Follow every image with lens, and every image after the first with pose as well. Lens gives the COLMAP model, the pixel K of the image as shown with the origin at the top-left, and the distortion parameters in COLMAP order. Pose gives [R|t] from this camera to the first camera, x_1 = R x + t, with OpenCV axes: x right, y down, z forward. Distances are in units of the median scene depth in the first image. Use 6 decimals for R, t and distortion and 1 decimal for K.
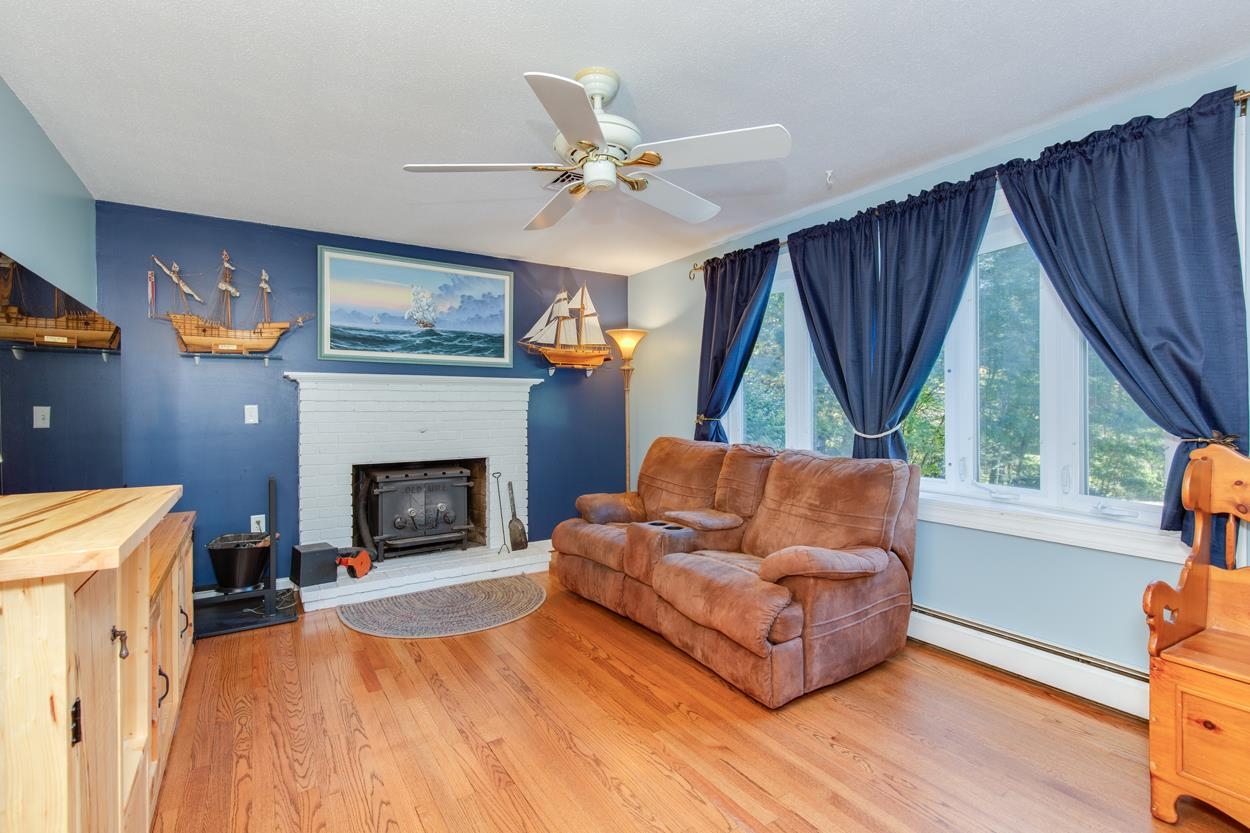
lens RADIAL K [[576.7, 0, 621.0], [0, 576.7, 411.7], [0, 0, 1]] dist [0.003764, -0.000312]
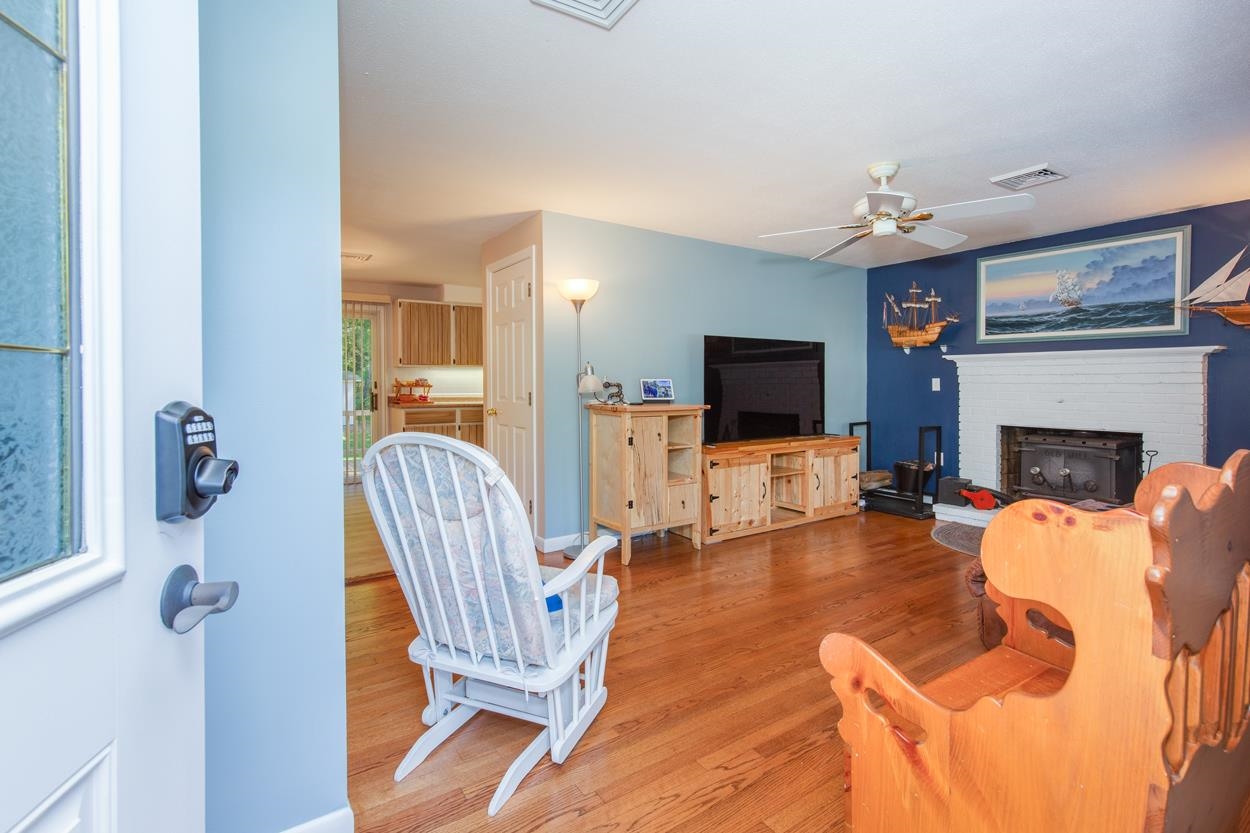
lens RADIAL K [[574.8, 0, 623.7], [0, 574.8, 389.9], [0, 0, 1]] dist [-0.000004, -0.000858]
pose [[0.014340, 0.019305, -0.999711, 0.847018], [-0.004935, 0.999803, 0.019236, -0.006493], [0.999885, 0.004657, 0.014432, 0.169731]]
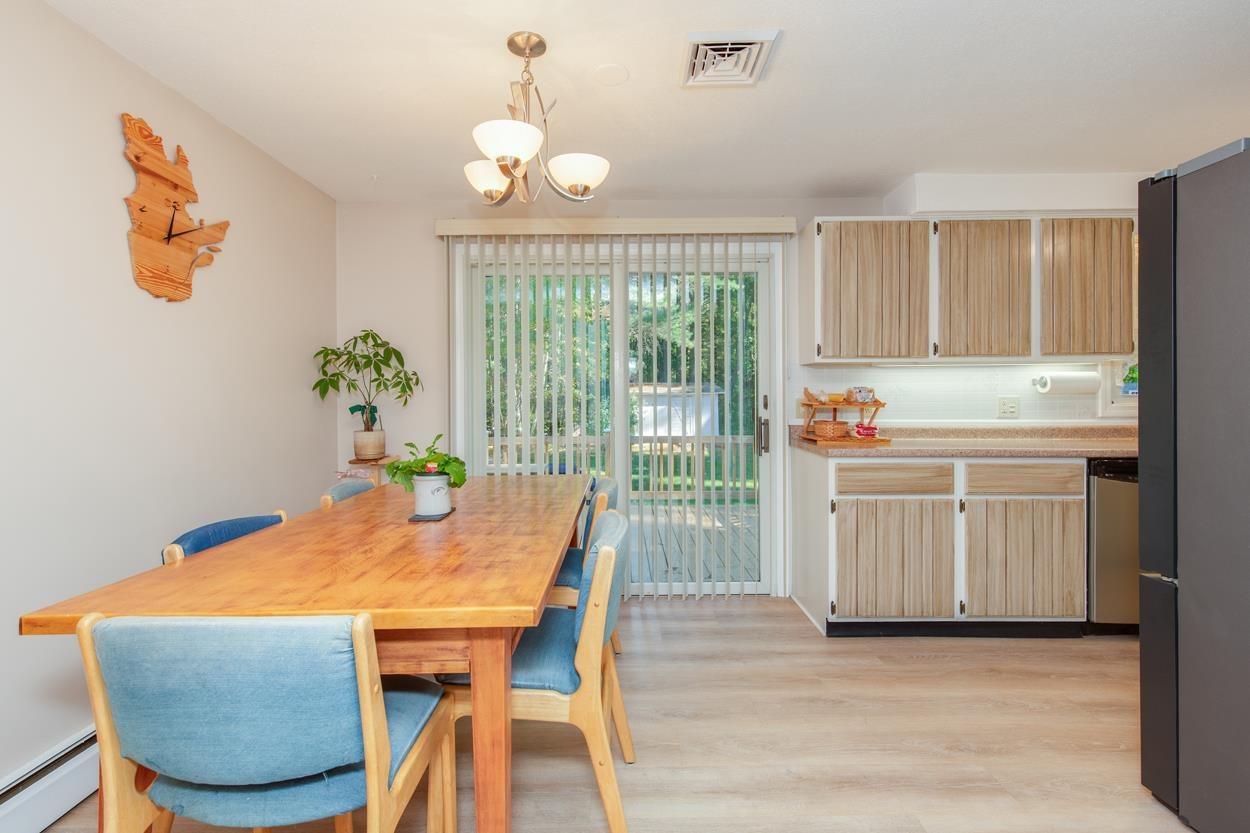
lens RADIAL K [[582.8, 0, 628.2], [0, 582.8, 396.9], [0, 0, 1]] dist [0.007028, -0.000615]
pose [[-0.537647, 0.010689, -0.843102, -0.141454], [0.002045, 0.999933, 0.011373, -0.002047], [0.843167, 0.004390, -0.537633, -0.300675]]
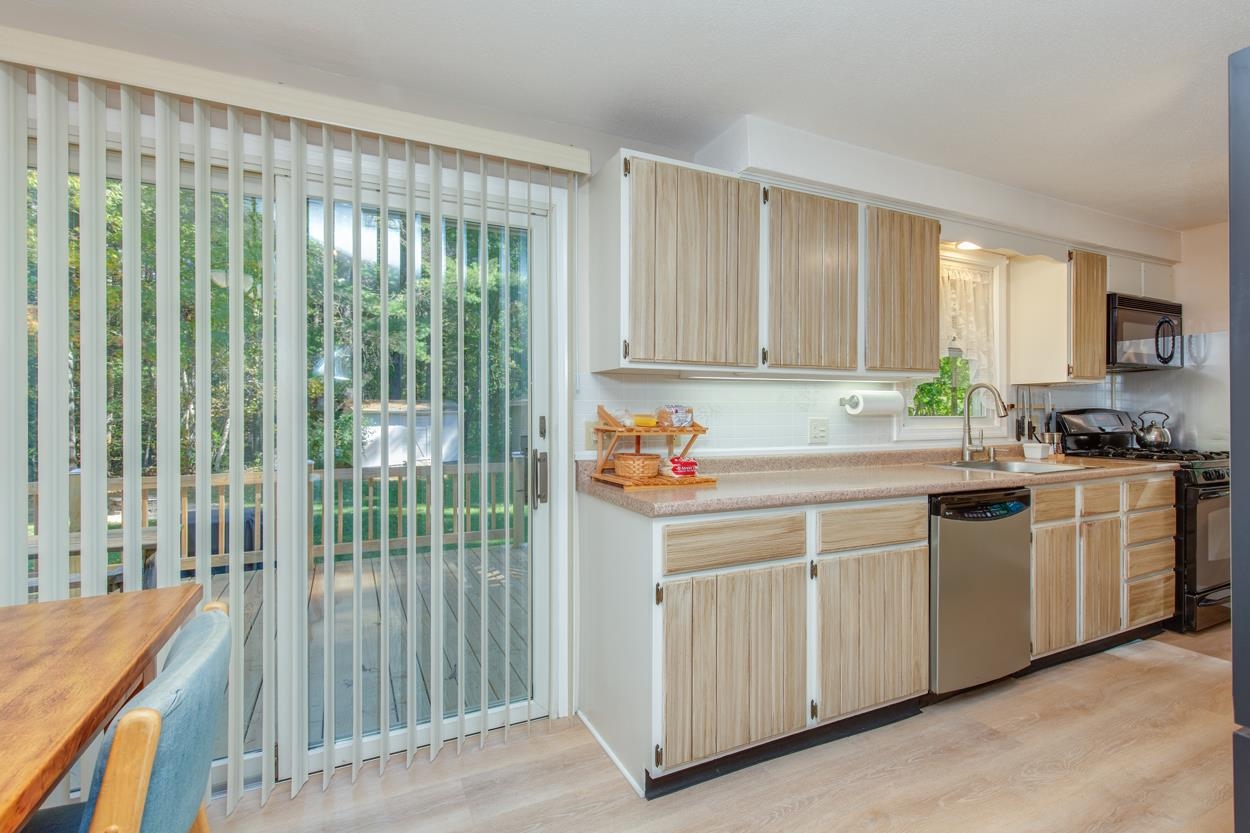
lens RADIAL K [[569.9, 0, 626.1], [0, 569.9, 415.0], [0, 0, 1]] dist [0.005833, -0.001531]
pose [[-0.128033, 0.009369, -0.991726, -0.469936], [-0.005460, 0.999934, 0.010151, -0.002131], [0.991755, 0.006714, -0.127973, -0.457606]]
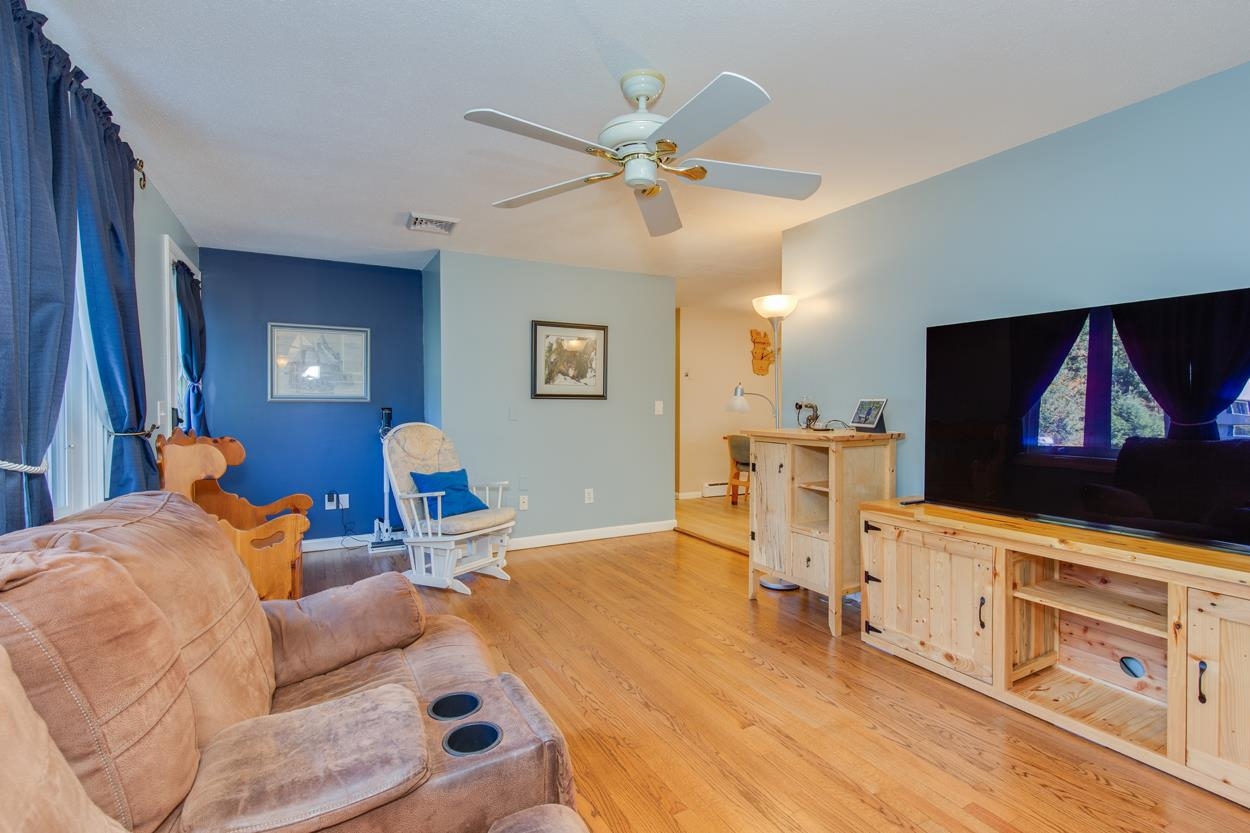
lens RADIAL K [[569.9, 0, 626.1], [0, 569.9, 415.0], [0, 0, 1]] dist [0.005833, -0.001531]
pose [[-0.997197, 0.004965, 0.074660, -0.048004], [0.006903, 0.999645, 0.025730, -0.006525], [-0.074506, 0.026173, -0.996877, 1.157745]]
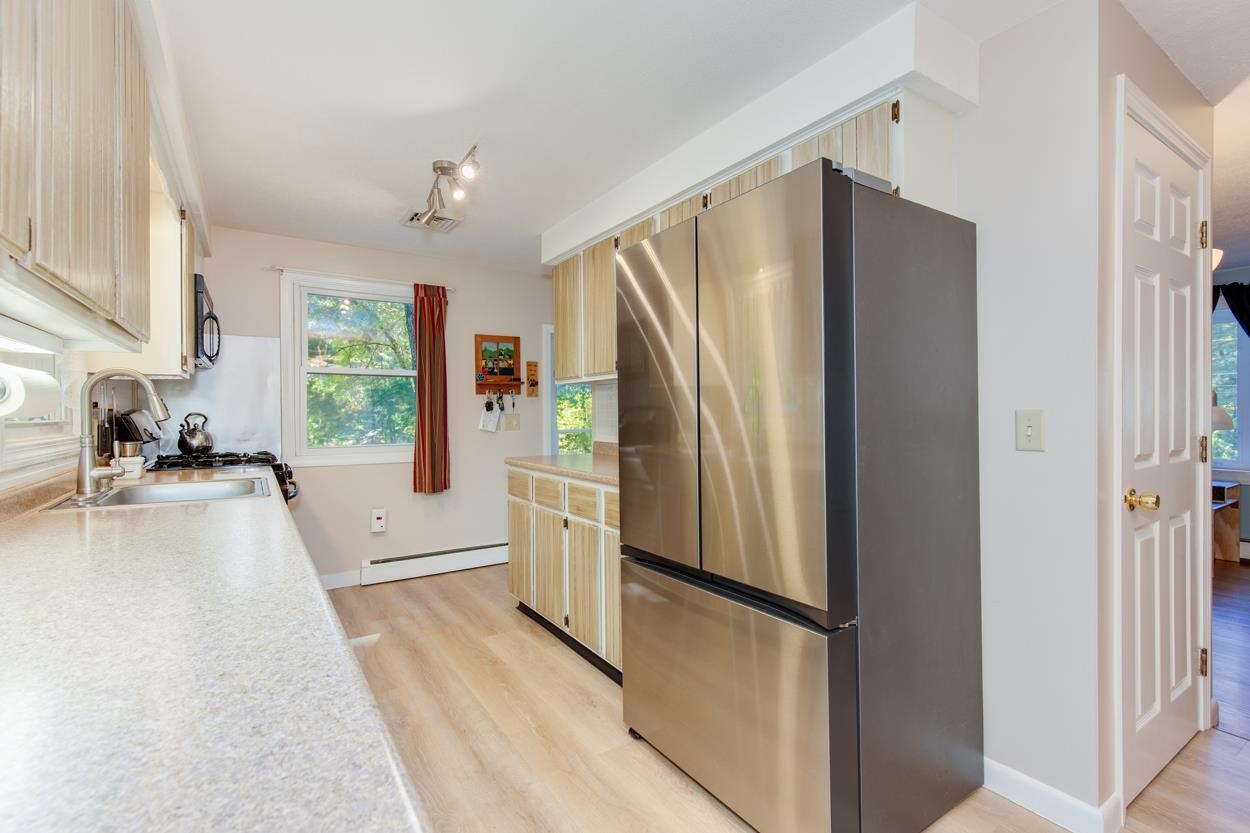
lens RADIAL K [[569.9, 0, 626.1], [0, 569.9, 415.0], [0, 0, 1]] dist [0.005833, -0.001531]
pose [[0.999979, 0.002479, 0.005975, -0.921121], [-0.002454, 0.999989, -0.004039, 0.001638], [-0.005985, 0.004025, 0.999974, -0.591689]]
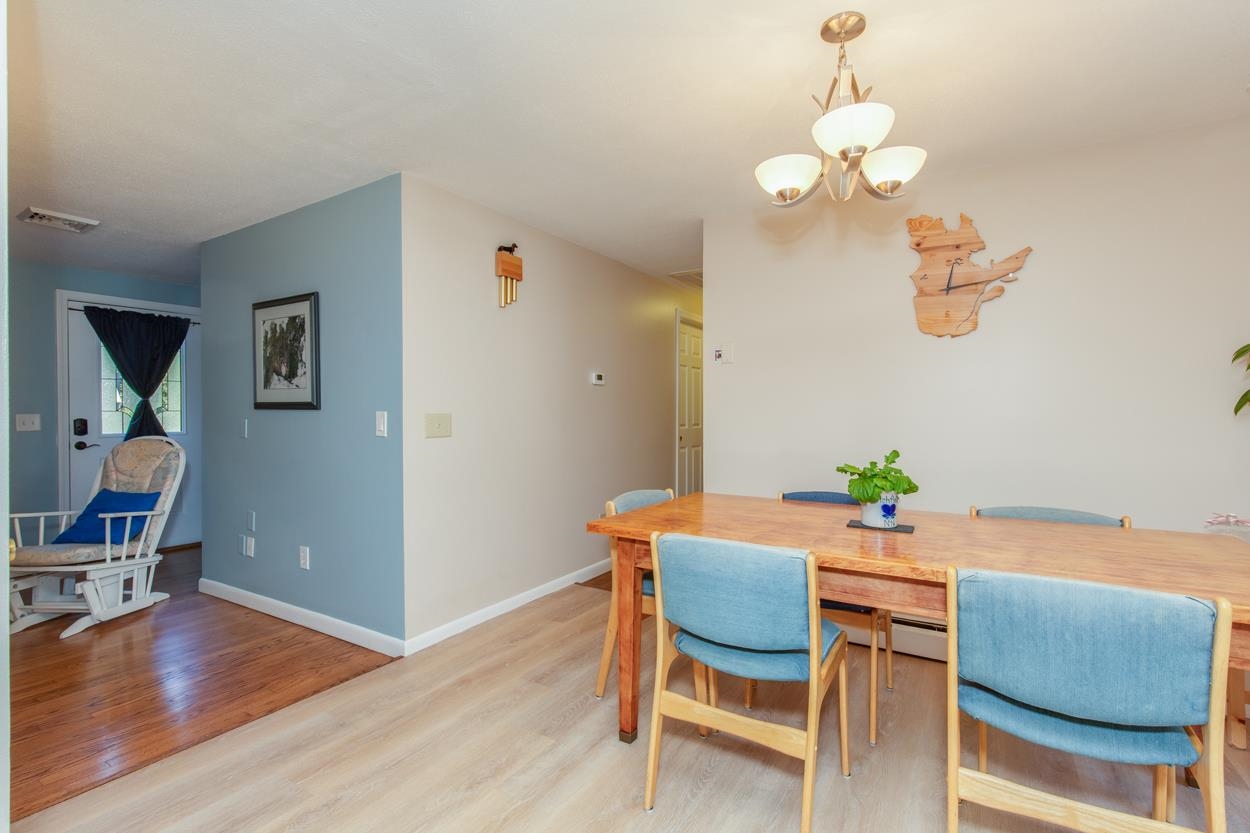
lens RADIAL K [[569.9, 0, 626.1], [0, 569.9, 415.0], [0, 0, 1]] dist [0.005833, -0.001531]
pose [[-0.438145, 0.003520, 0.898897, -0.903137], [0.009755, 0.999952, 0.000839, 0.003597], [-0.898851, 0.009136, -0.438158, -0.295966]]
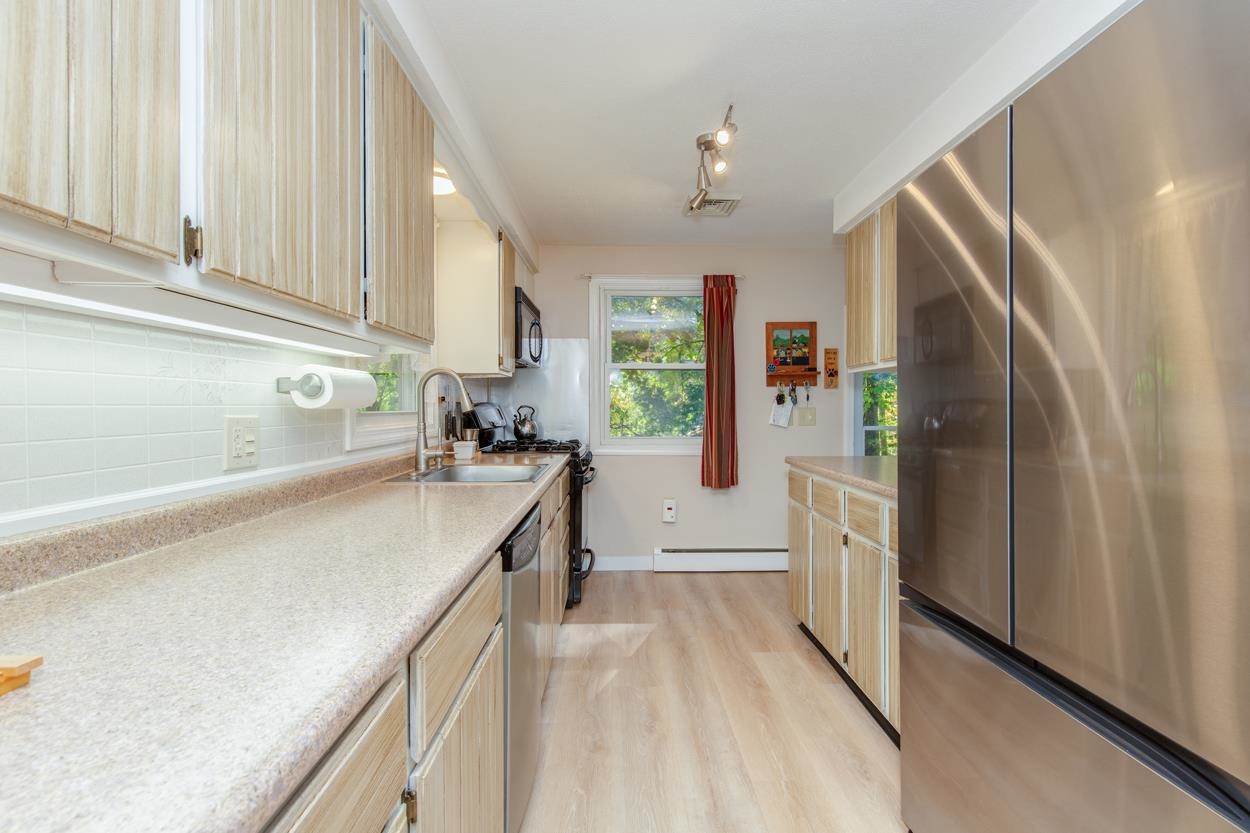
lens RADIAL K [[569.9, 0, 626.1], [0, 569.9, 415.0], [0, 0, 1]] dist [0.005833, -0.001531]
pose [[0.849136, 0.013677, -0.527997, -0.869149], [-0.009633, 0.999899, 0.010410, 0.001098], [0.528086, -0.003753, 0.849183, -0.486770]]
